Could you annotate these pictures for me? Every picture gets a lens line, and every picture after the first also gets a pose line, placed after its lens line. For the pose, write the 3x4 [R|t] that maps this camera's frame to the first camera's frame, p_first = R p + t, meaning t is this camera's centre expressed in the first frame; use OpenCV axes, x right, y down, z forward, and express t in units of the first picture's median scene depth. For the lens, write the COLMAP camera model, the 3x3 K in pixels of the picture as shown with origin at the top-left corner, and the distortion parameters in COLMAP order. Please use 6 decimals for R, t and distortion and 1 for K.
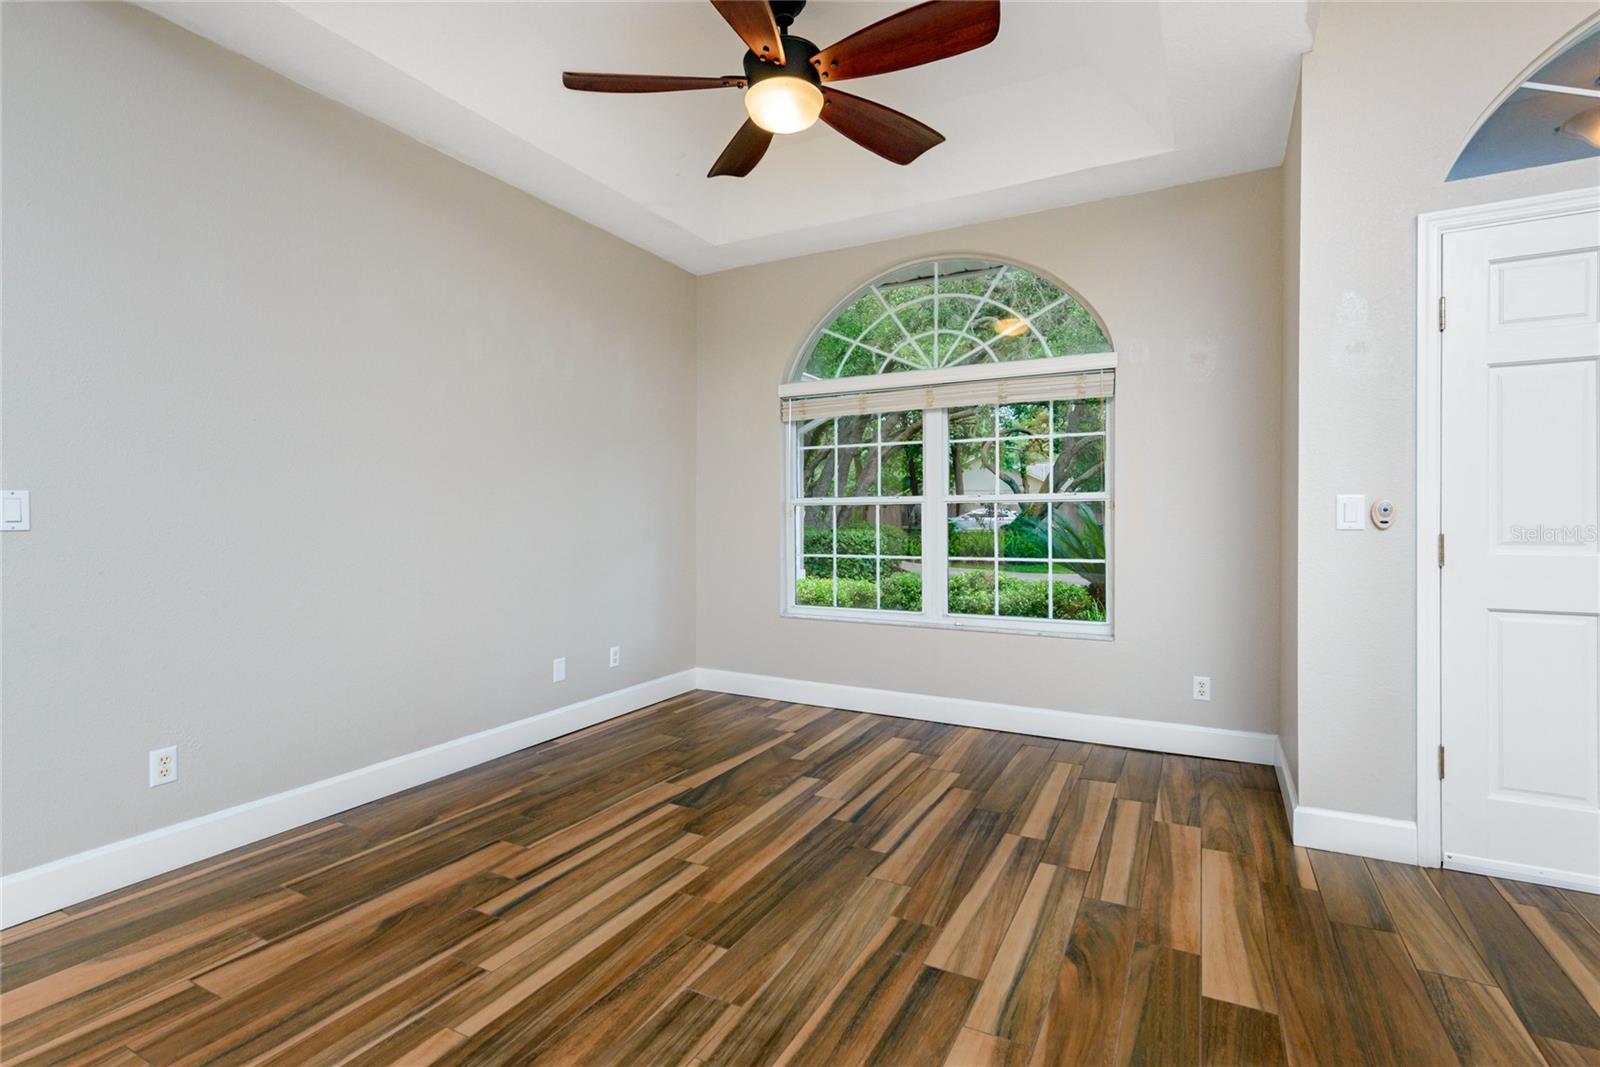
lens RADIAL K [[749.3, 0, 798.8], [0, 749.3, 519.0], [0, 0, 1]] dist [0.010484, -0.001449]
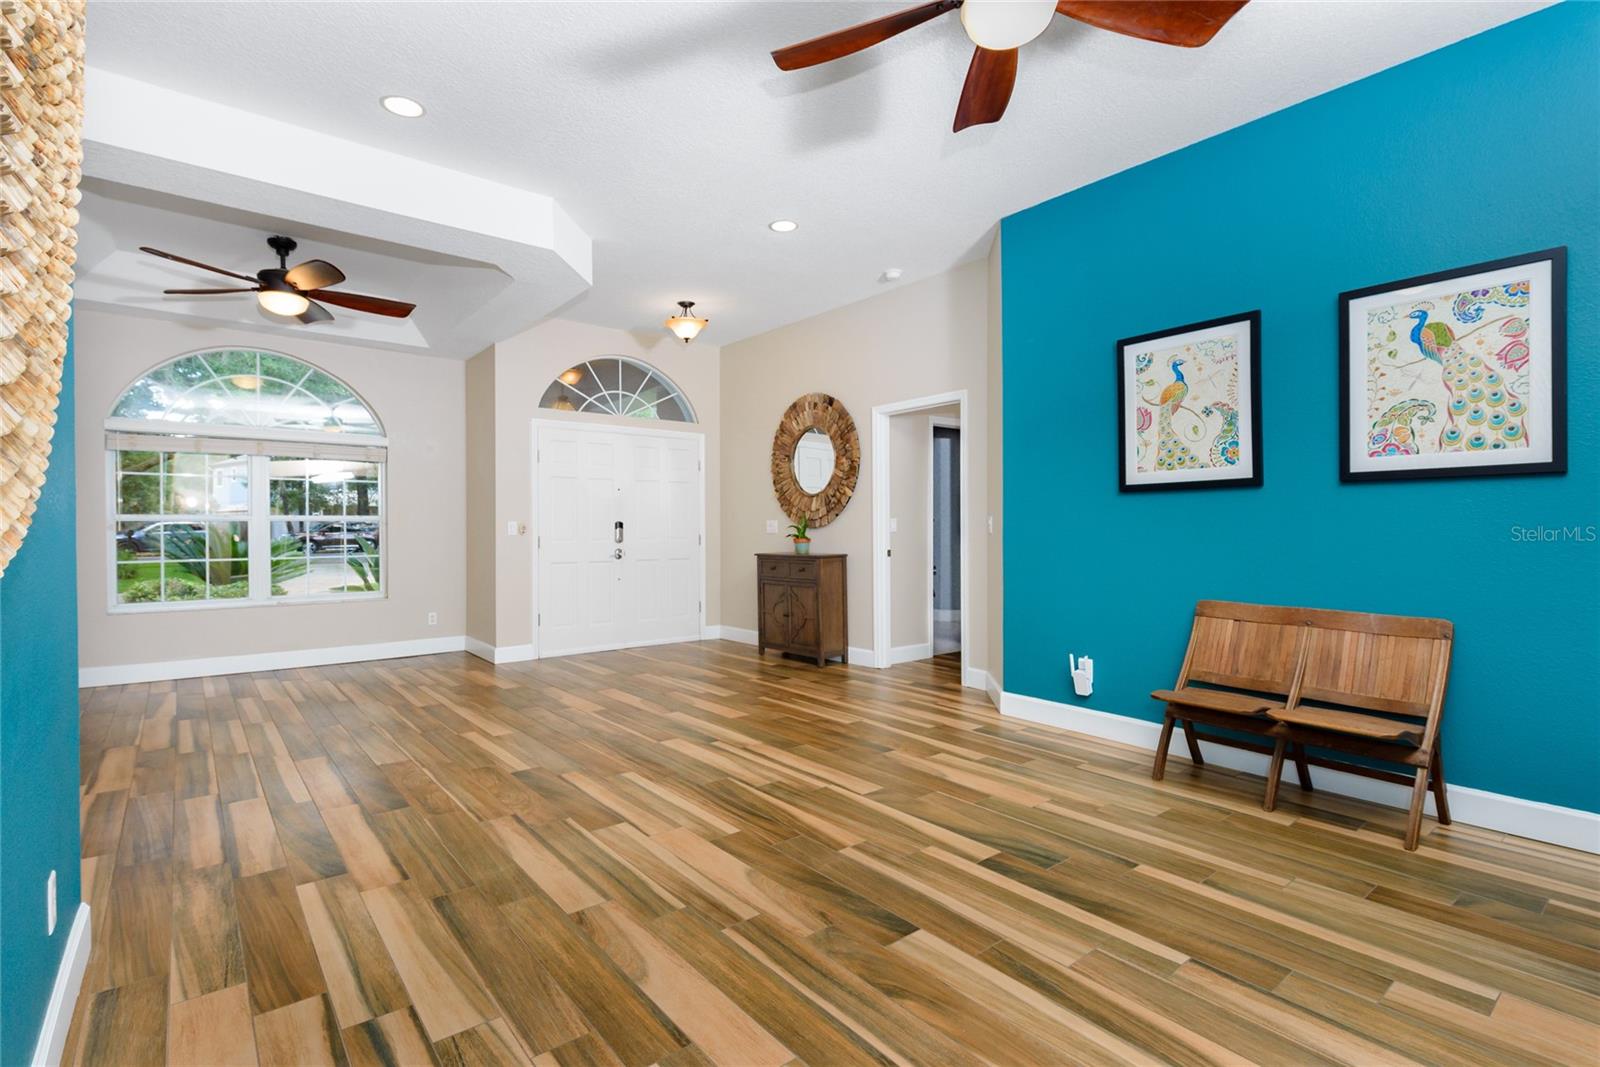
lens RADIAL K [[749.3, 0, 798.0], [0, 749.3, 526.8], [0, 0, 1]] dist [0.010484, -0.001449]
pose [[0.381264, -0.007686, 0.924434, -1.583519], [0.002230, 0.999970, 0.007394, -0.039974], [-0.924463, -0.000758, 0.381270, -1.098261]]
